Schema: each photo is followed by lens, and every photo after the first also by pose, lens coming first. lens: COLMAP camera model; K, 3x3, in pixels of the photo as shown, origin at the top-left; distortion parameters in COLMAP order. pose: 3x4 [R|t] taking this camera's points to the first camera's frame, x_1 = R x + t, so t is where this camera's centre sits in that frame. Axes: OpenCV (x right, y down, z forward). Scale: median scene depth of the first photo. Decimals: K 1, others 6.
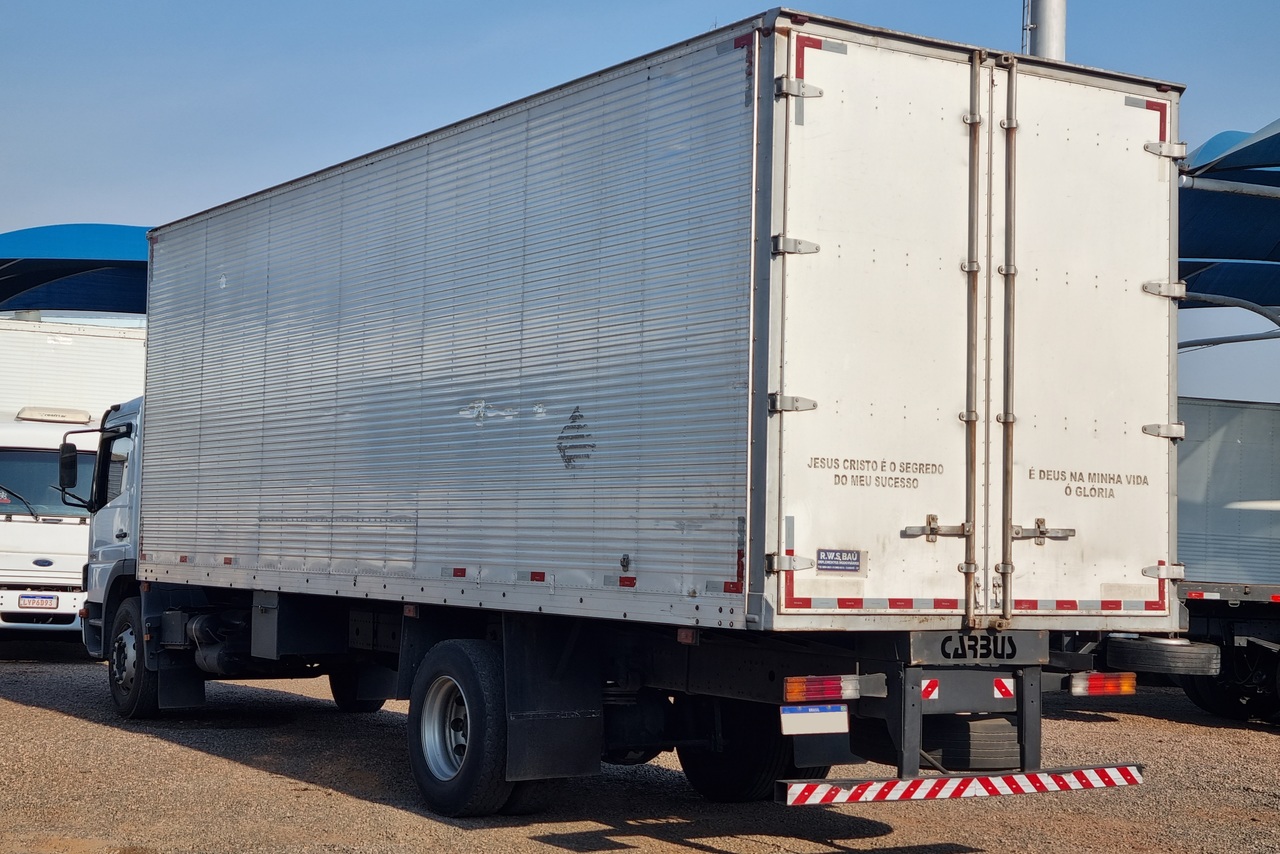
lens RADIAL K [[2023.0, 0, 640.0], [0, 2023.0, 427.0], [0, 0, 1]] dist [0.090581, 0.020301]
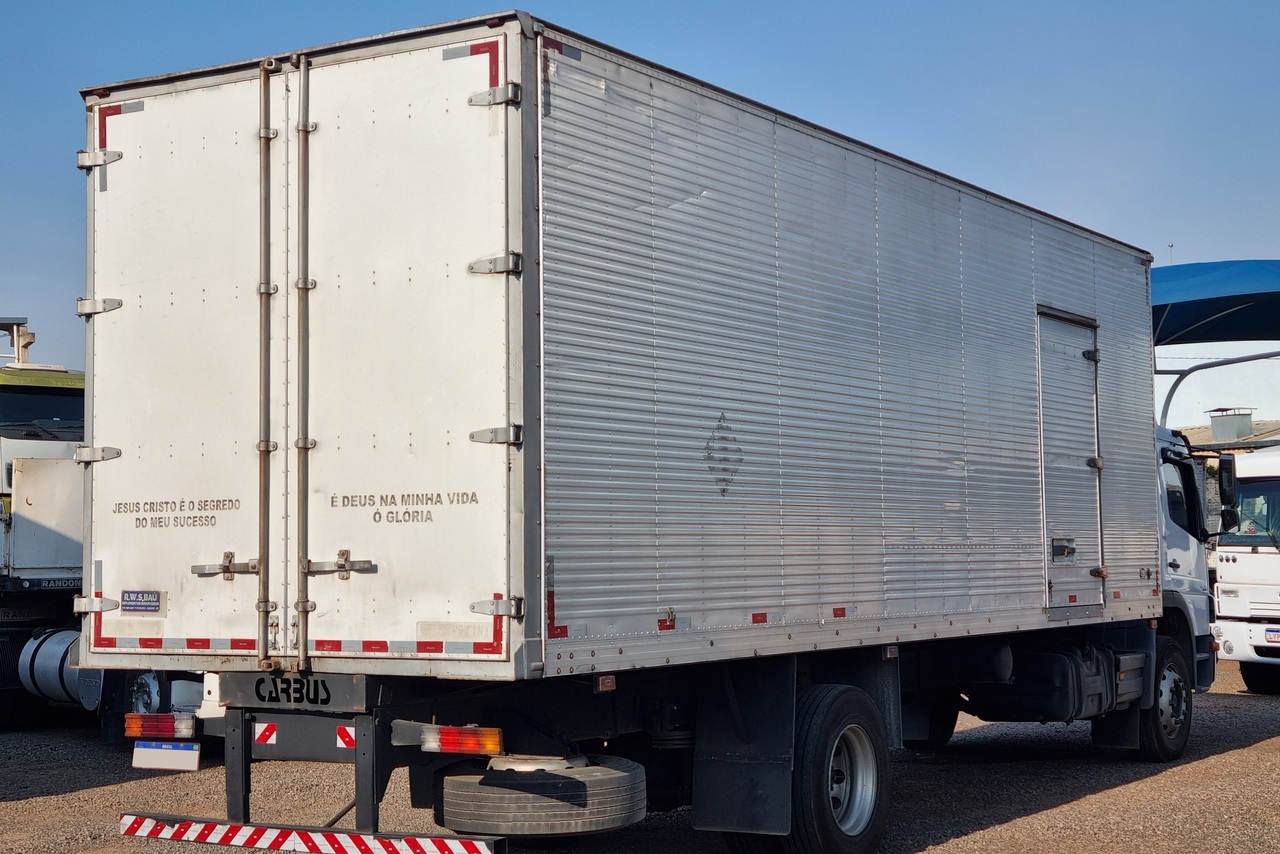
lens RADIAL K [[2061.3, 0, 639.4], [0, 2061.3, 420.6], [0, 0, 1]] dist [0.057257, 0.074555]
pose [[0.433634, -0.087281, -0.896852, 1.106251], [0.072895, 0.995434, -0.061629, 0.055134], [0.898136, -0.038652, 0.438016, 0.734954]]
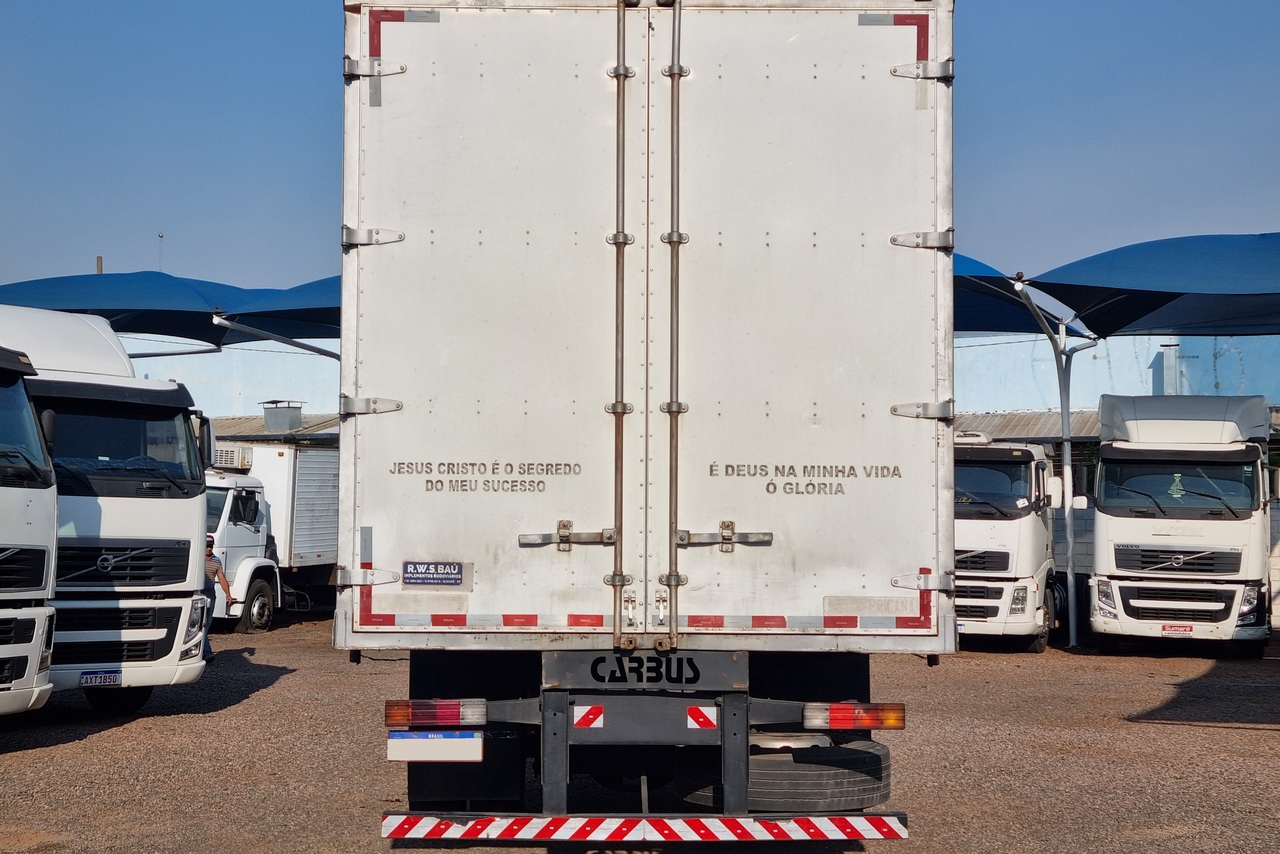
lens RADIAL K [[2023.0, 0, 640.0], [0, 2023.0, 427.0], [0, 0, 1]] dist [0.090581, 0.020301]
pose [[0.848394, -0.047923, -0.527192, 0.634458], [0.044551, 0.998825, -0.019100, 0.020333], [0.527487, -0.007282, 0.849532, 0.257471]]
